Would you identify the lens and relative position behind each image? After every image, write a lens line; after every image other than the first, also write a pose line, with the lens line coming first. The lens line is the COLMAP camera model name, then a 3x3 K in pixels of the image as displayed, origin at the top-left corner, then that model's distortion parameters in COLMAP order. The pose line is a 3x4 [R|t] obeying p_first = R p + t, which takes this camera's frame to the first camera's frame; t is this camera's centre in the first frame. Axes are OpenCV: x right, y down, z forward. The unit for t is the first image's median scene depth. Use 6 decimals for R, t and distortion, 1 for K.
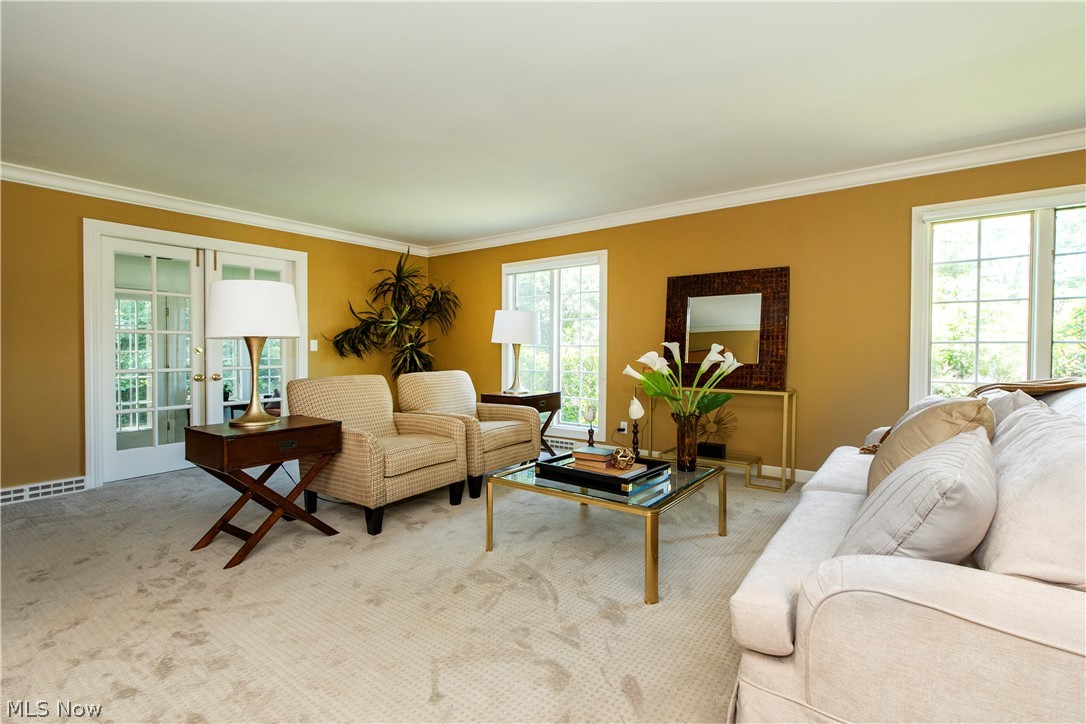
lens RADIAL K [[500.9, 0, 543.8], [0, 500.9, 356.5], [0, 0, 1]] dist [-0.005555, -0.000146]
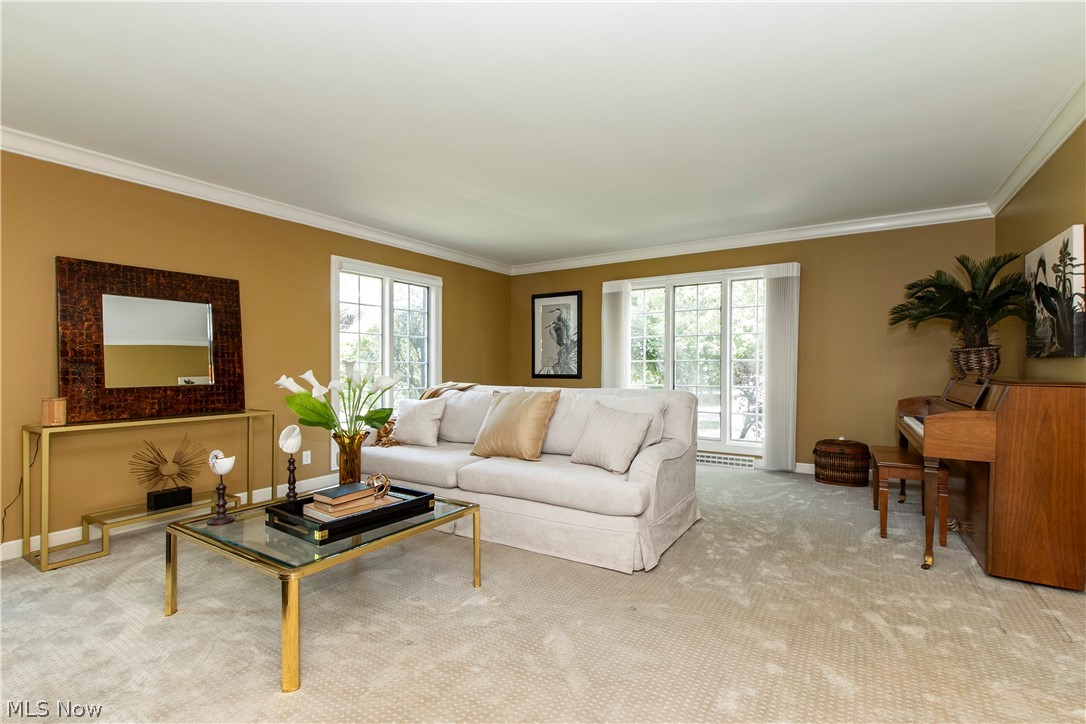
lens RADIAL K [[500.9, 0, 542.8], [0, 500.9, 366.9], [0, 0, 1]] dist [-0.005555, -0.000146]
pose [[-0.060542, 0.000991, 0.998165, -0.482795], [0.021739, 0.999764, 0.000326, -0.003843], [-0.997929, 0.021719, -0.060550, 0.476700]]
